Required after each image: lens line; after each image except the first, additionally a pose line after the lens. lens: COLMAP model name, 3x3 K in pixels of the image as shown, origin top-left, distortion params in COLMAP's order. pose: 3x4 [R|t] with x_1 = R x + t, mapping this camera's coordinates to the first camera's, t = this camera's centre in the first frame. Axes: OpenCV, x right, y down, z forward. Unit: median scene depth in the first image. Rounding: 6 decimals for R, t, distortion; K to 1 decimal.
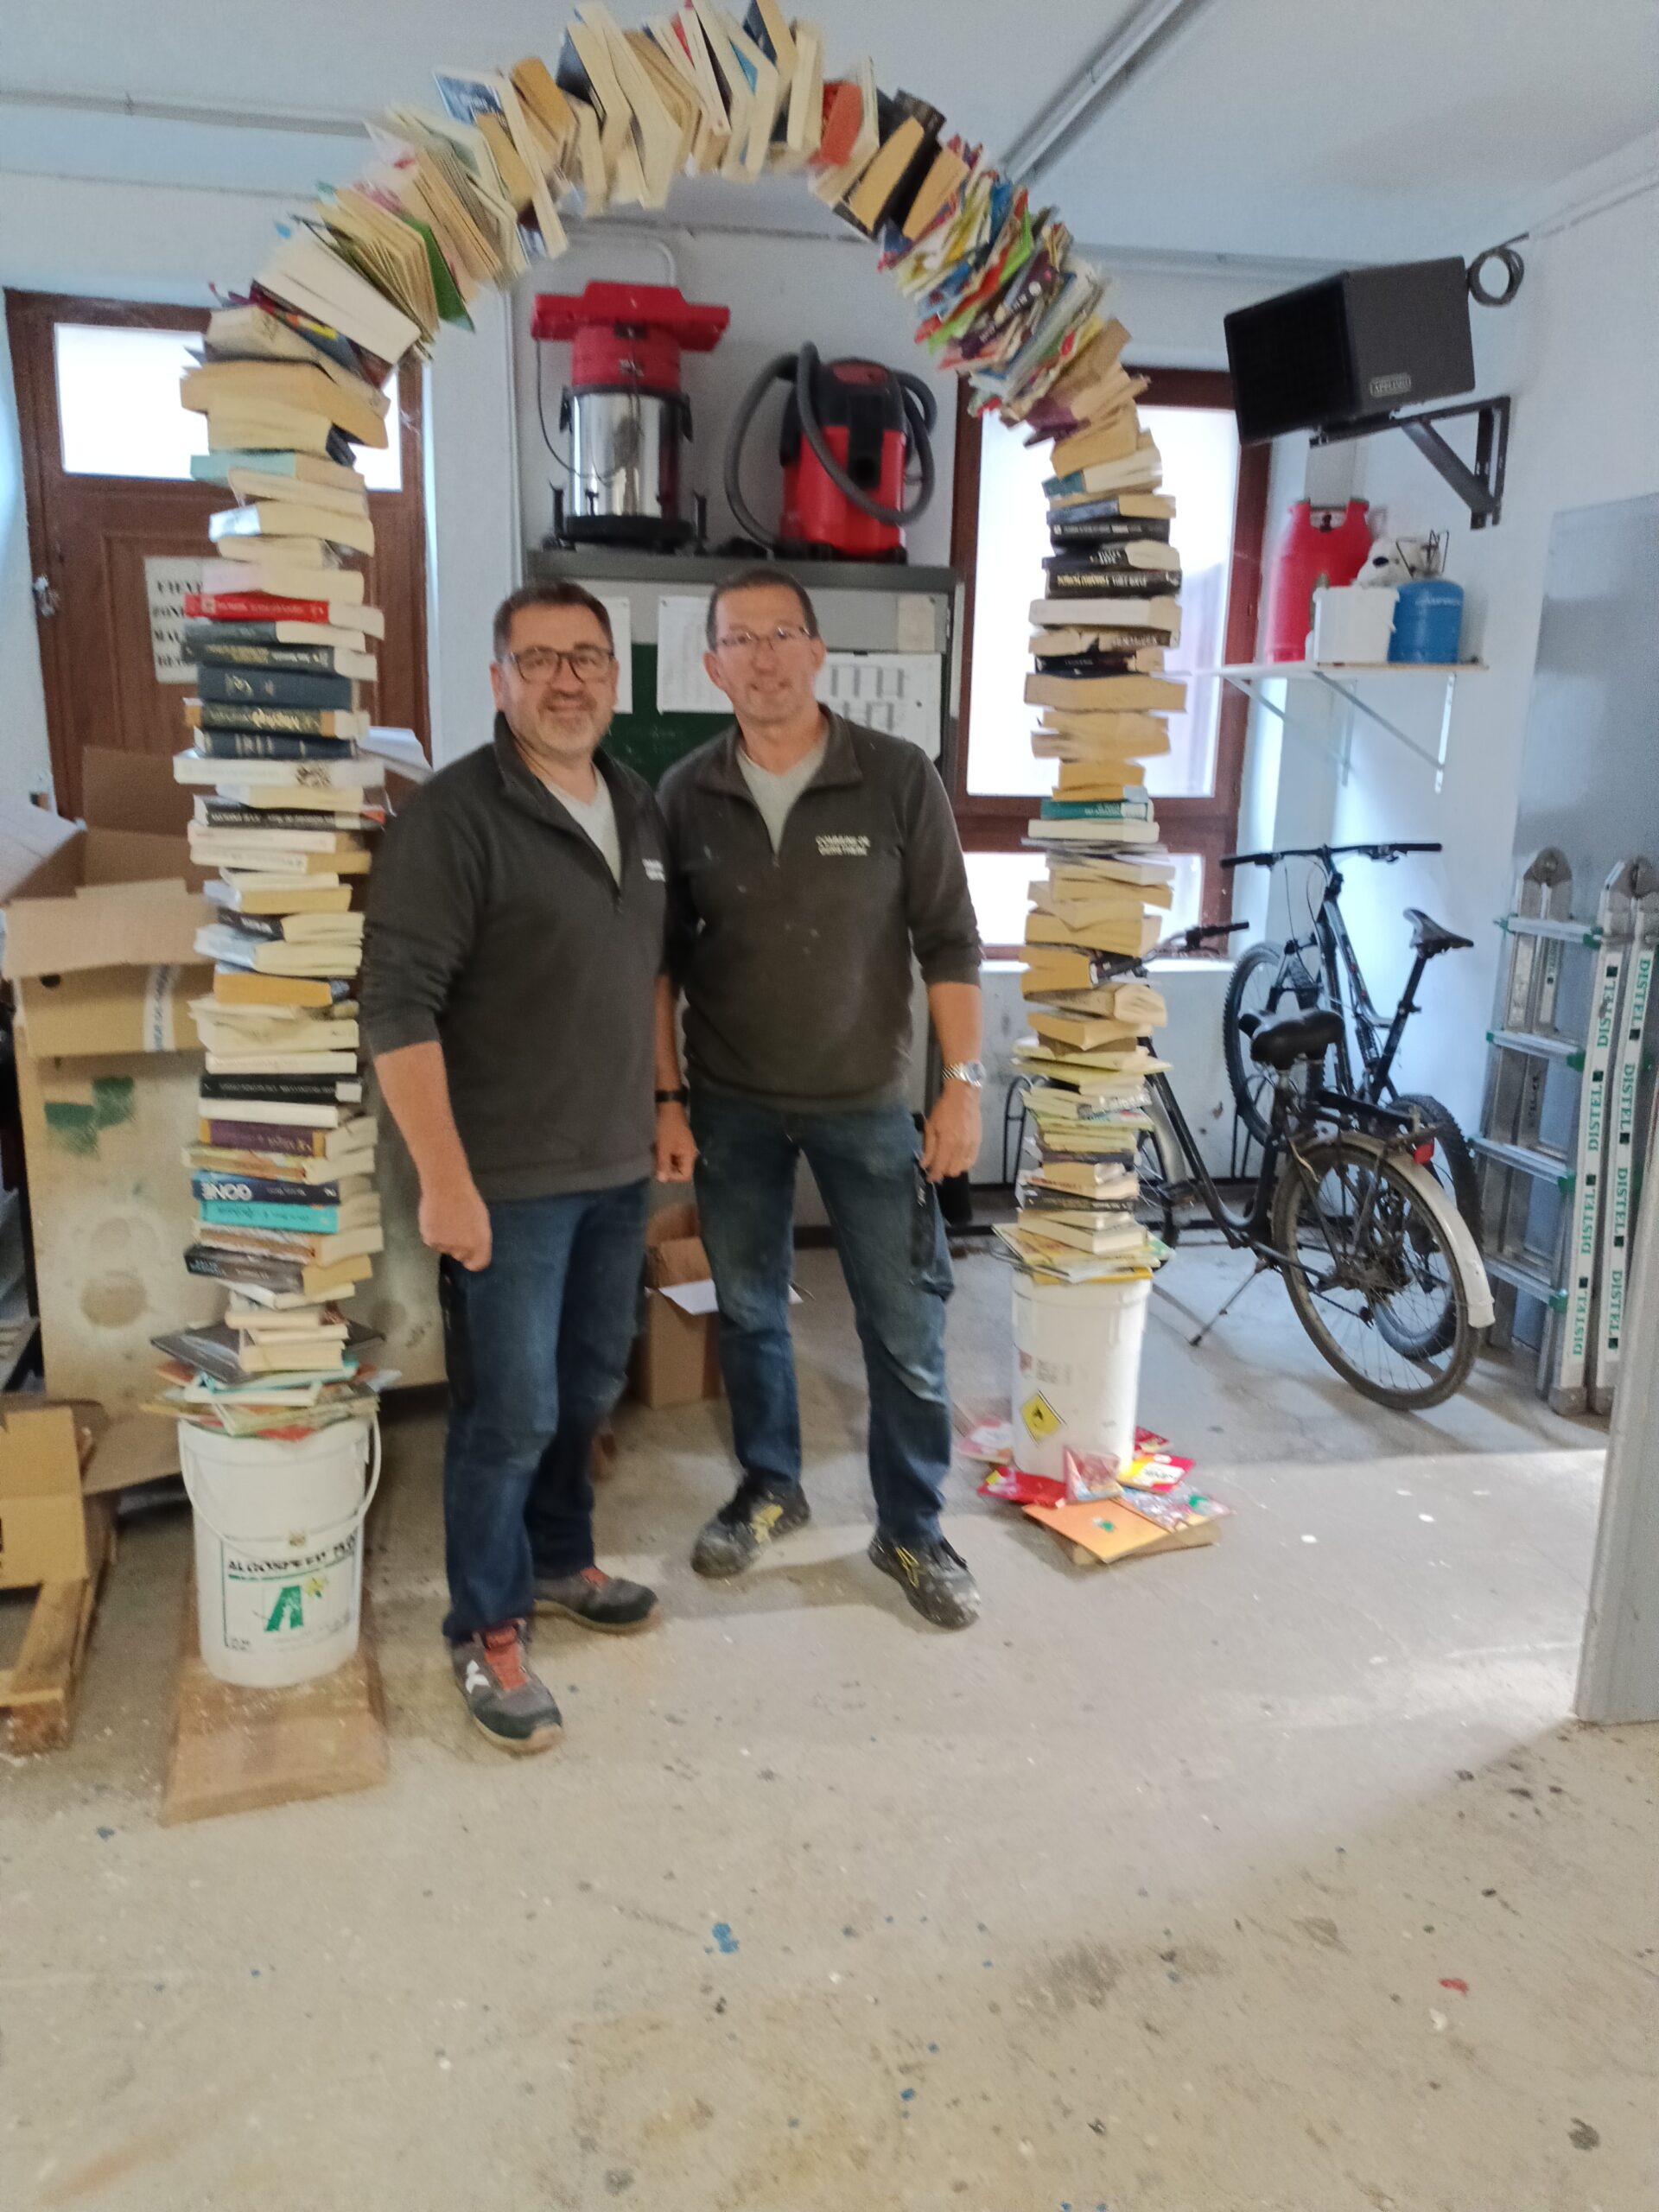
lens RADIAL K [[1697.8, 0, 804.4], [0, 1697.8, 1066.2], [0, 0, 1]] dist [0.040026, -0.011475]
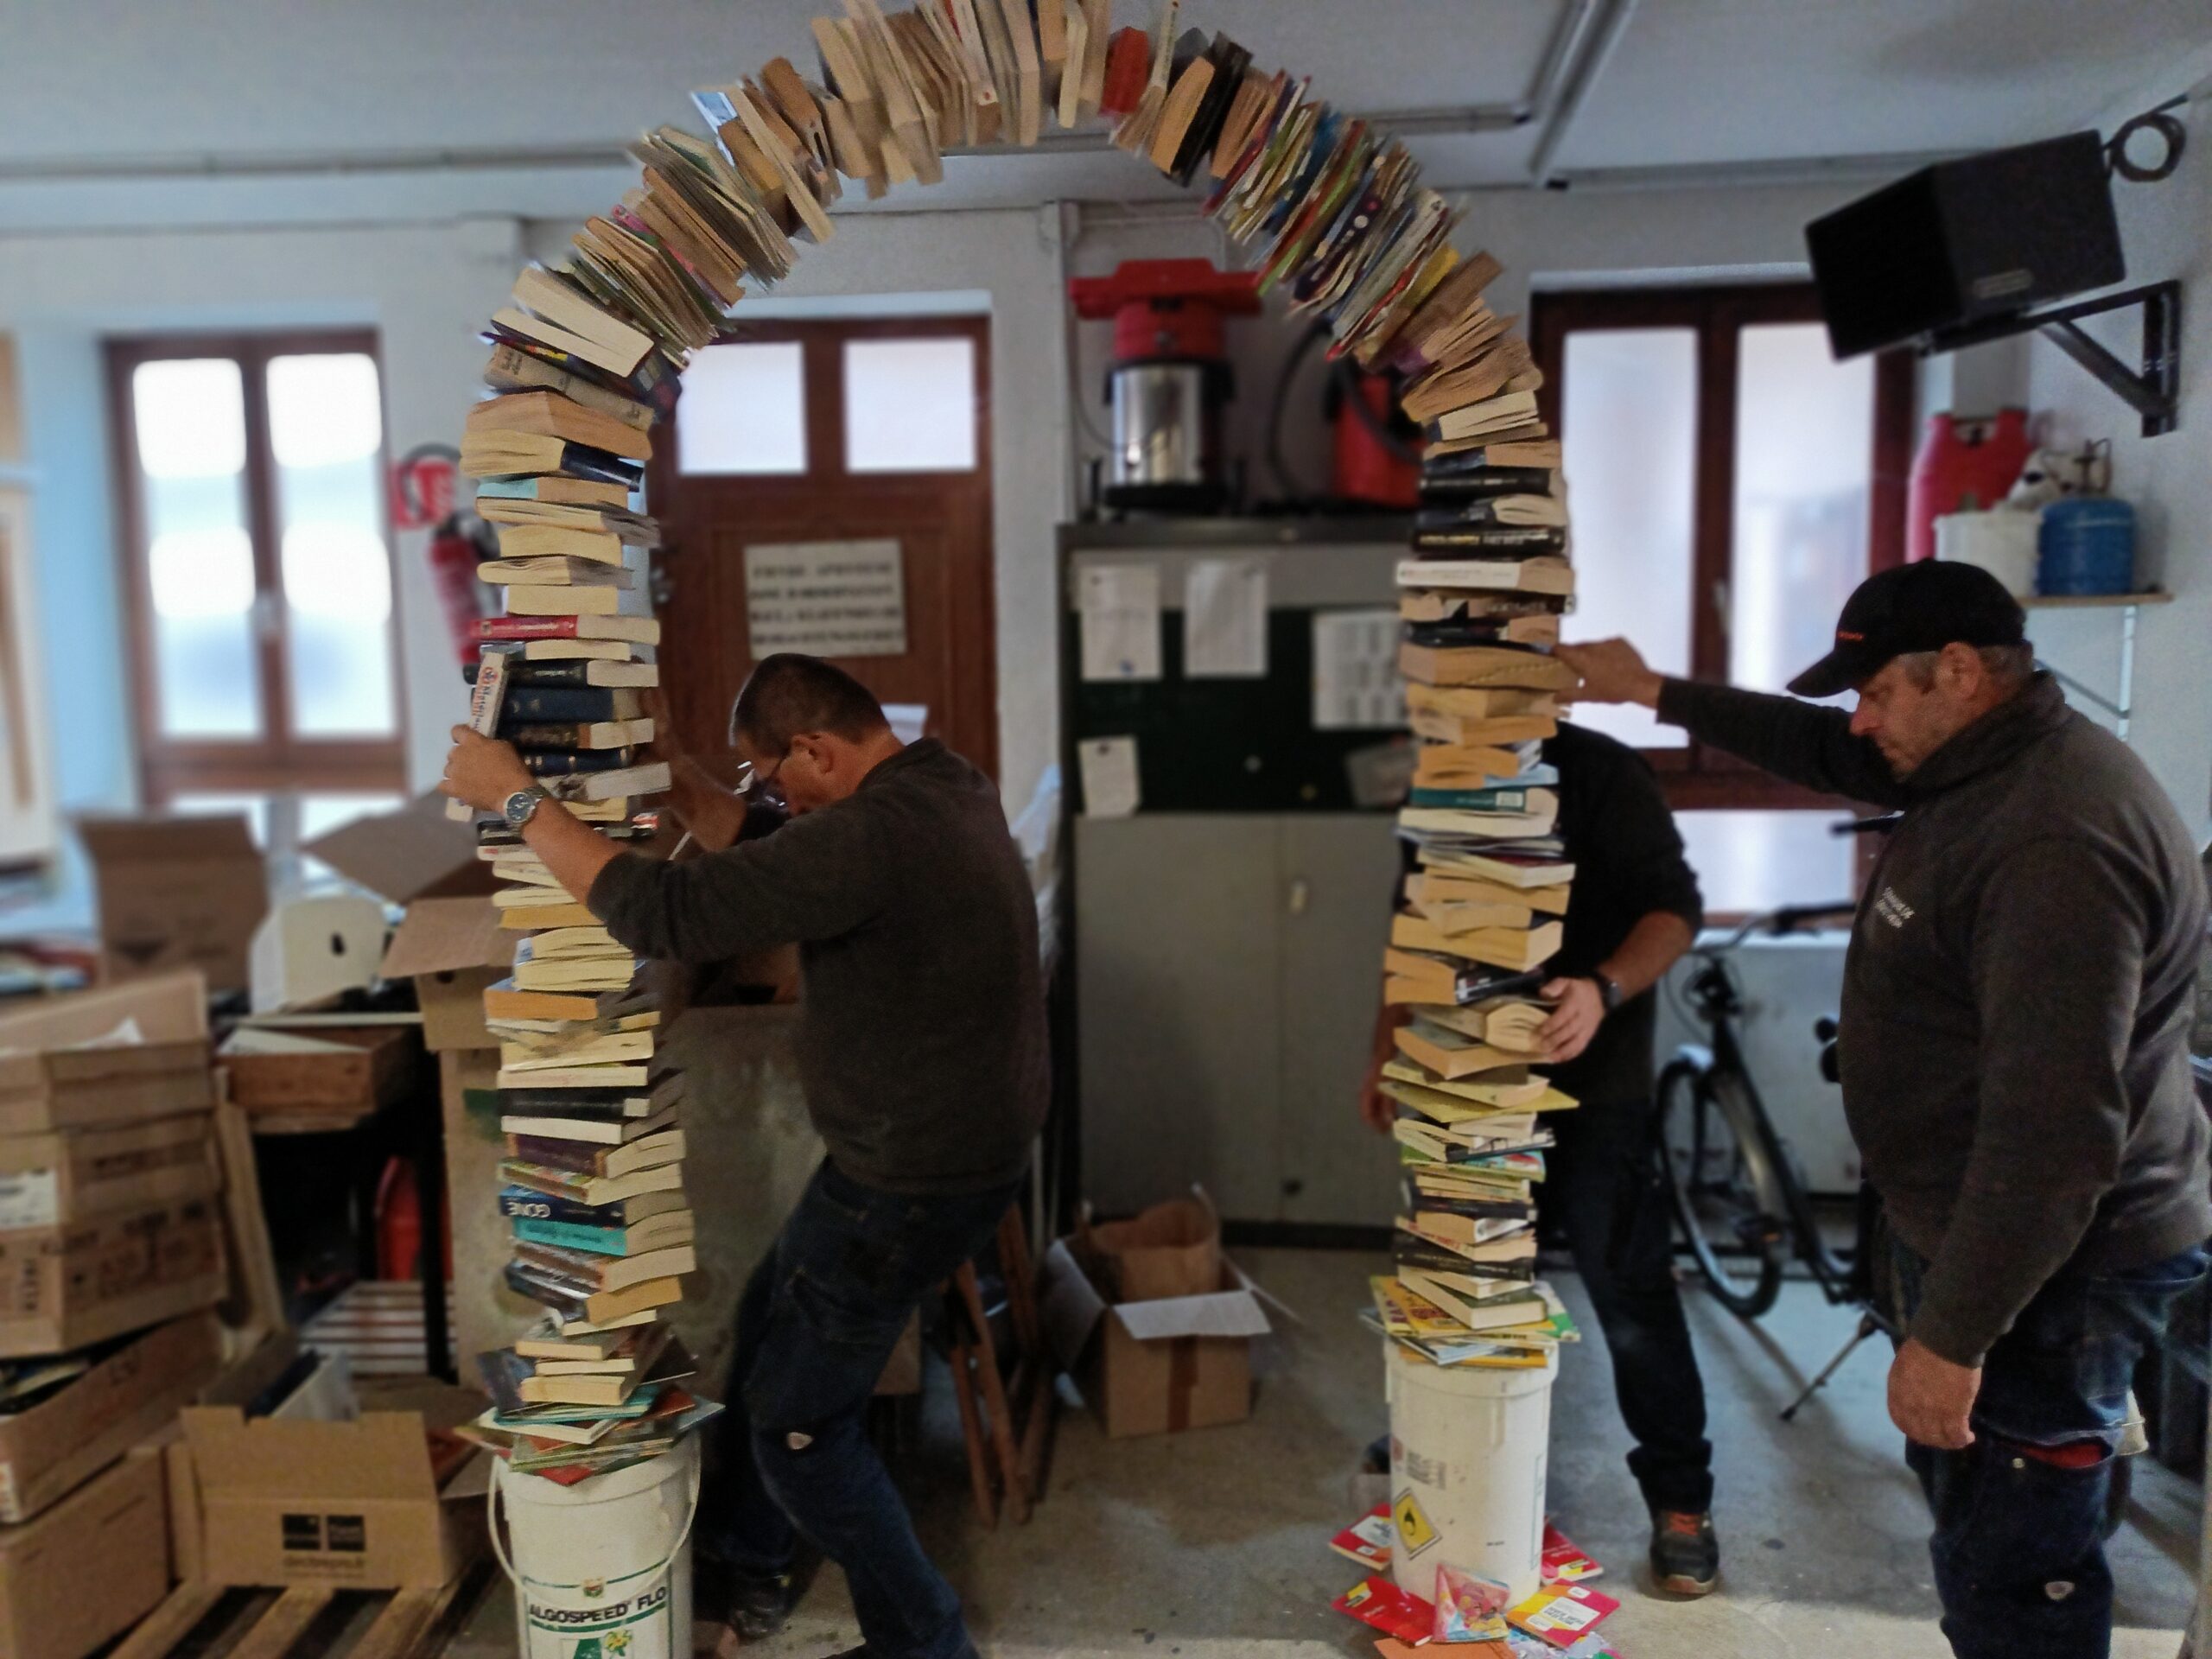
lens RADIAL K [[1697.8, 0, 1105.3], [0, 1697.8, 812.4], [0, 0, 1]] dist [0.040026, -0.011475]
pose [[0.960520, -0.007051, -0.278120, 0.137536], [-0.023168, 0.994179, -0.105220, -0.029927], [0.277243, 0.107509, 0.954766, 0.075051]]
